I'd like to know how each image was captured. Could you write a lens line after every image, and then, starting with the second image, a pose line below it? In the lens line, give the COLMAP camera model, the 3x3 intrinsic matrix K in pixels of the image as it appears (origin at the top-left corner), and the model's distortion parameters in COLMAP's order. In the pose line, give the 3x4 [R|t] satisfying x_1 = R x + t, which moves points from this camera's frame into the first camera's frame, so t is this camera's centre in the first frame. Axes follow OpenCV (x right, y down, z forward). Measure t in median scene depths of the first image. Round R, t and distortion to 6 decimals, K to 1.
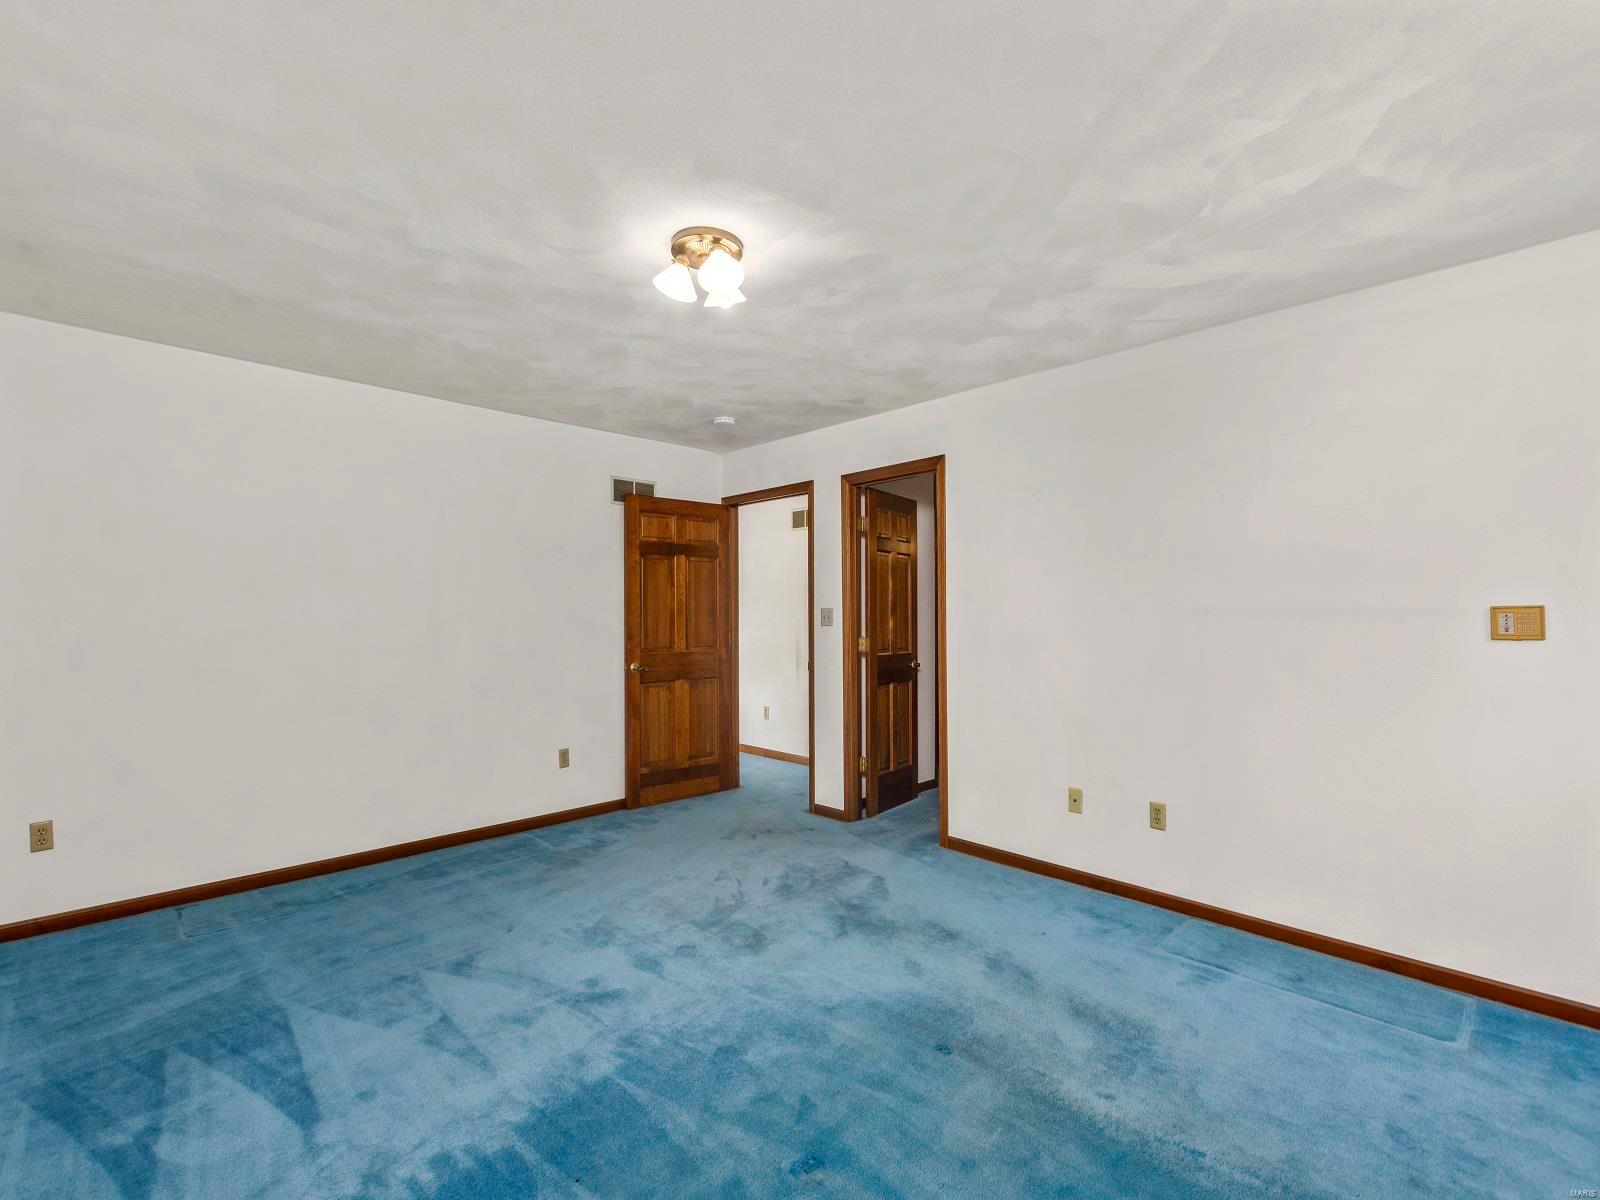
lens RADIAL K [[719.9, 0, 796.2], [0, 719.9, 613.9], [0, 0, 1]] dist [0.001206, -0.002823]
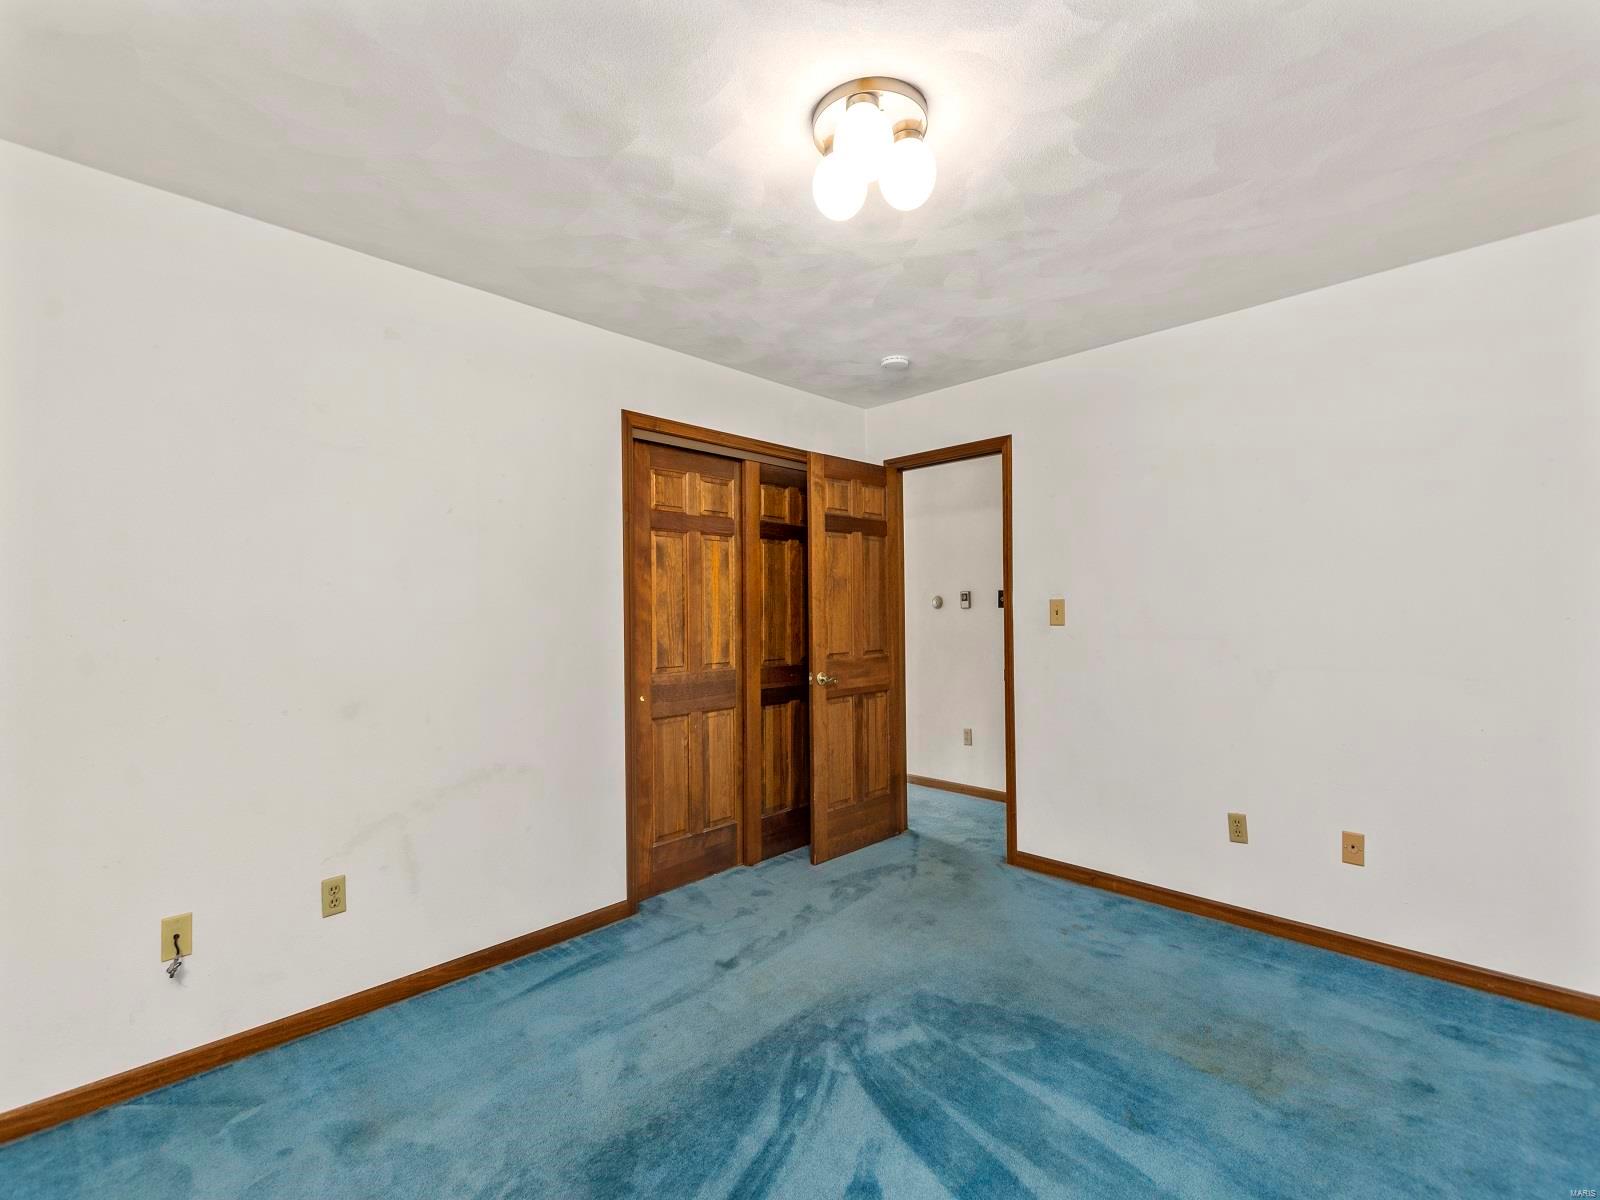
lens RADIAL K [[719.9, 0, 803.9], [0, 719.9, 591.1], [0, 0, 1]] dist [0.001206, -0.002823]
pose [[0.999024, 0.005541, 0.043818, -0.225230], [-0.004574, 0.999744, -0.022157, 0.000667], [-0.043930, 0.021935, 0.998794, 0.223502]]
